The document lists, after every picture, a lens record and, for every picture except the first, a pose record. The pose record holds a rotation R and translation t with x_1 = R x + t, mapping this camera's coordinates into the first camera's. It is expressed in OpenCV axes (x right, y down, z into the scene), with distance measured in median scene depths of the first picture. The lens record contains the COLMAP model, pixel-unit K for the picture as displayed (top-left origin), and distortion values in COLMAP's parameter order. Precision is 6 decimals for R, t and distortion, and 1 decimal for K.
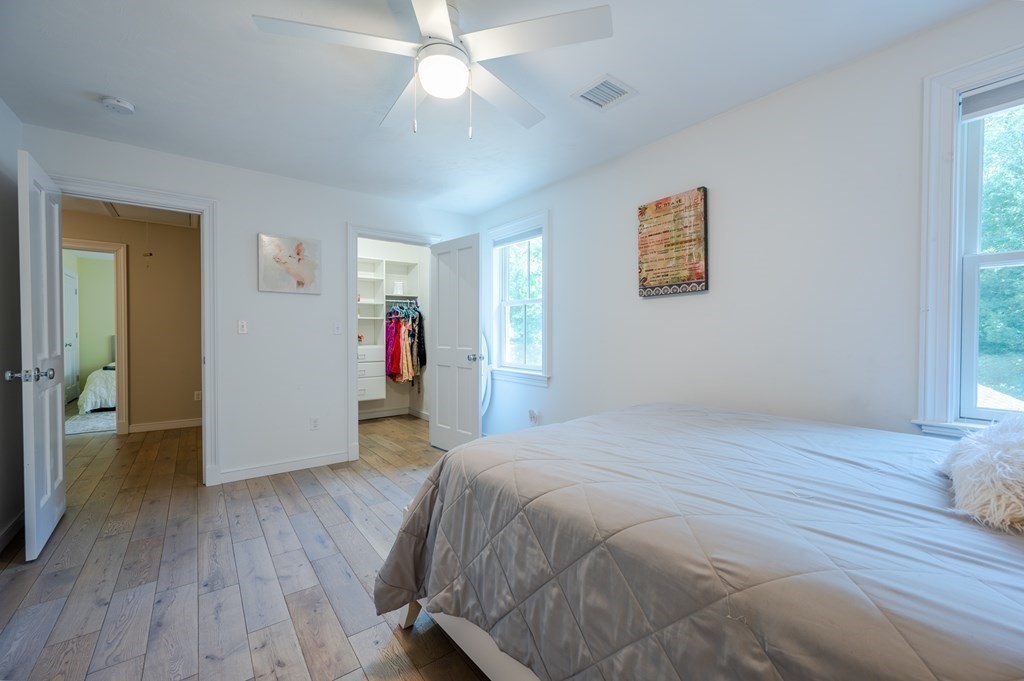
lens RADIAL K [[406.2, 0, 515.5], [0, 406.2, 339.6], [0, 0, 1]] dist [0.000456, -0.000050]
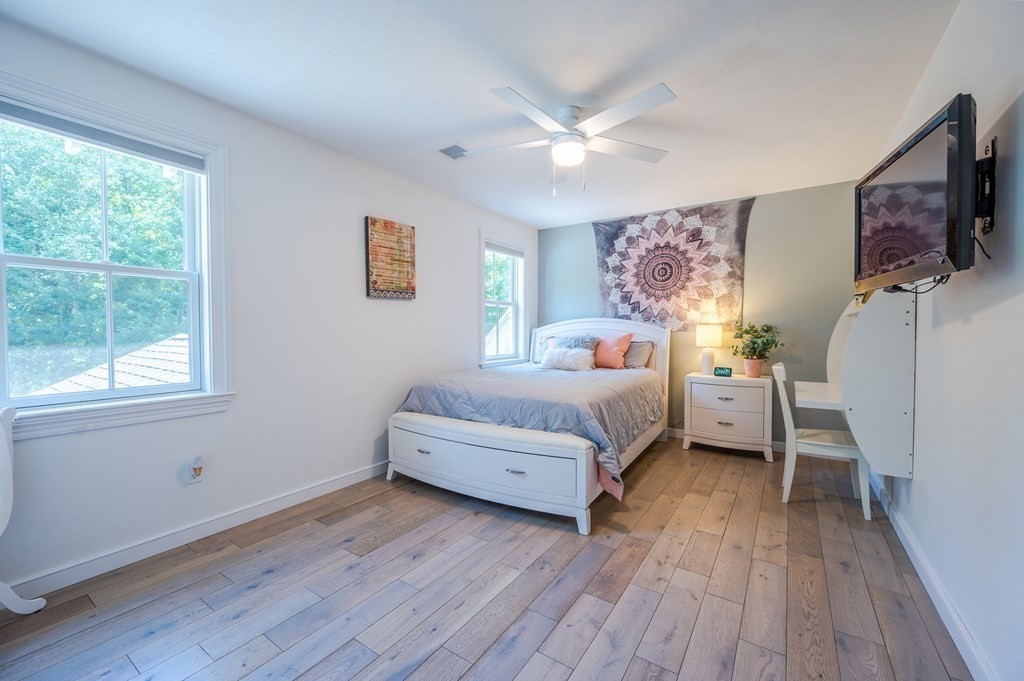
lens RADIAL K [[406.2, 0, 515.5], [0, 406.2, 339.6], [0, 0, 1]] dist [0.000456, -0.000050]
pose [[-0.306951, -0.023069, 0.951446, -0.981065], [0.017359, 0.999404, 0.029832, -0.014097], [-0.951567, 0.025673, -0.306368, 1.059157]]
